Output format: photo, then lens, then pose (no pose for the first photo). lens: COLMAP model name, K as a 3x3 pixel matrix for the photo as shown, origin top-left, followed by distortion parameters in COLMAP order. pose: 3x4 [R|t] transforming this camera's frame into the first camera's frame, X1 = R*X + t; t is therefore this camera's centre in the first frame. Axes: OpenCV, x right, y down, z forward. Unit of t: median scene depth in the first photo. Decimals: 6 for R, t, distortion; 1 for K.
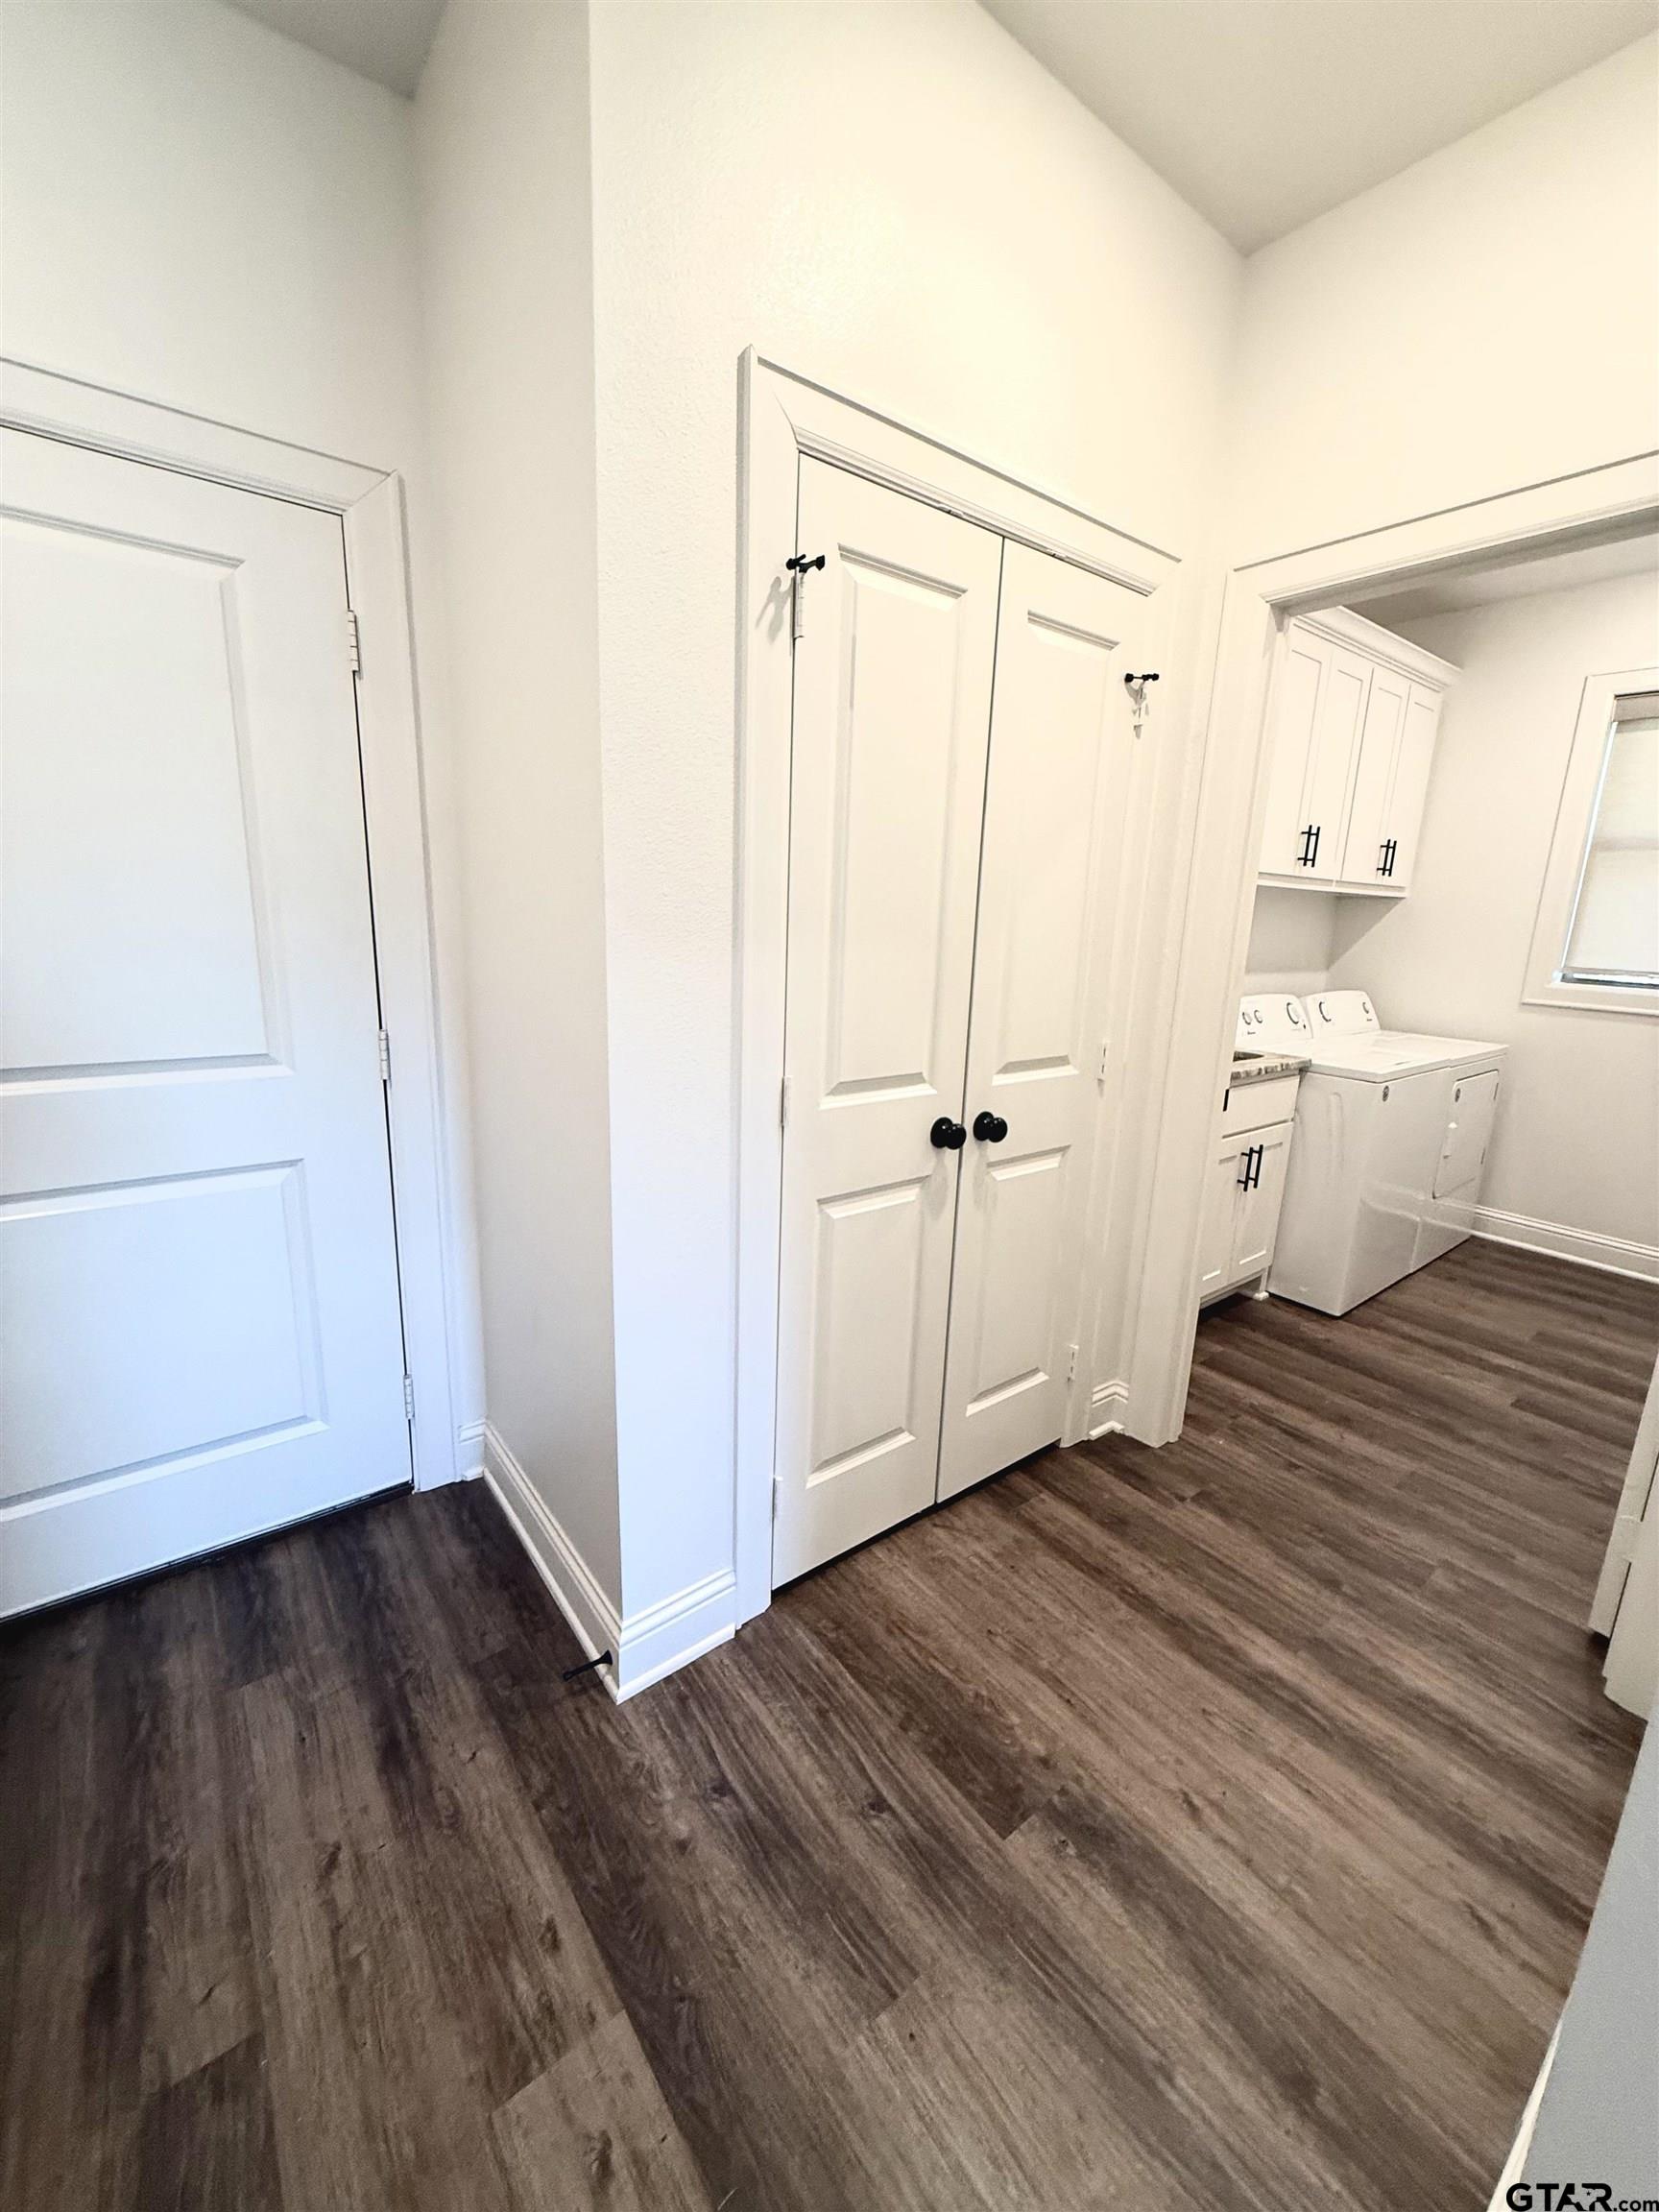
lens RADIAL K [[880.7, 0, 831.3], [0, 880.7, 1102.7], [0, 0, 1]] dist [-0.002142, 0.000972]
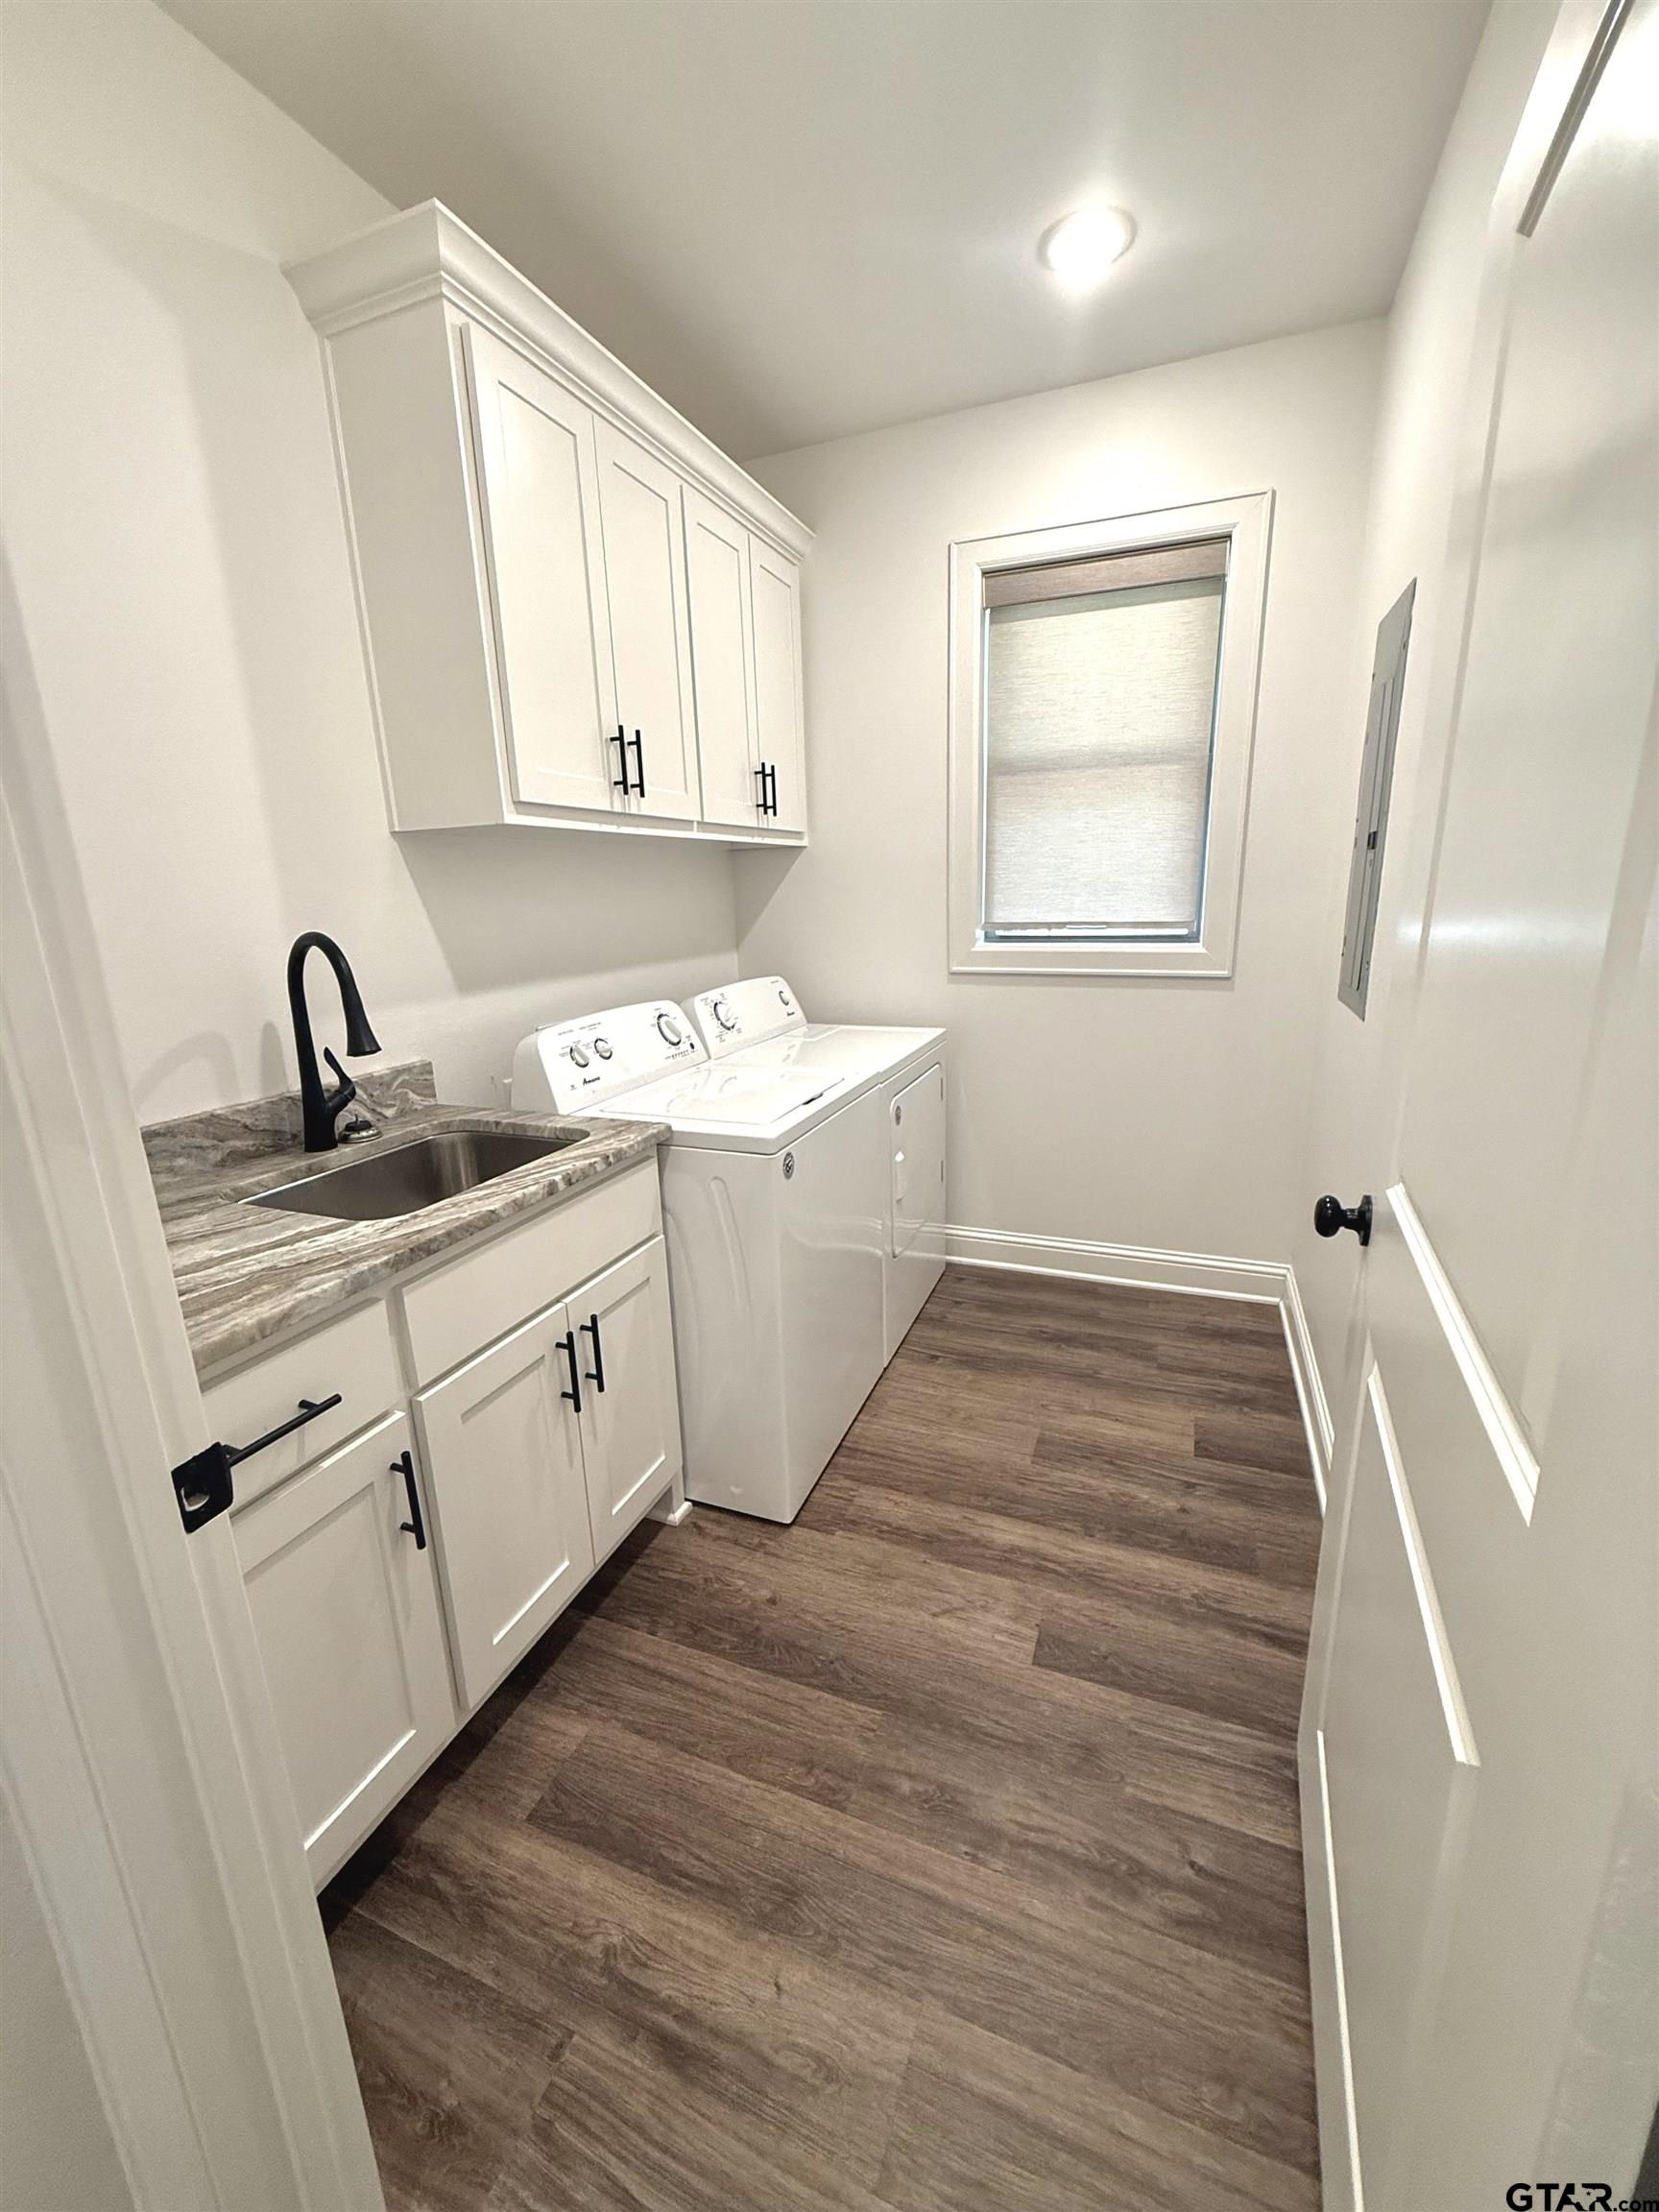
lens RADIAL K [[880.7, 0, 832.8], [0, 880.7, 1099.8], [0, 0, 1]] dist [-0.002142, 0.000972]
pose [[0.861738, -0.177265, 0.475379, 0.340254], [0.168112, 0.983809, 0.062110, -0.077505], [-0.478692, 0.026395, 0.877586, 0.411365]]
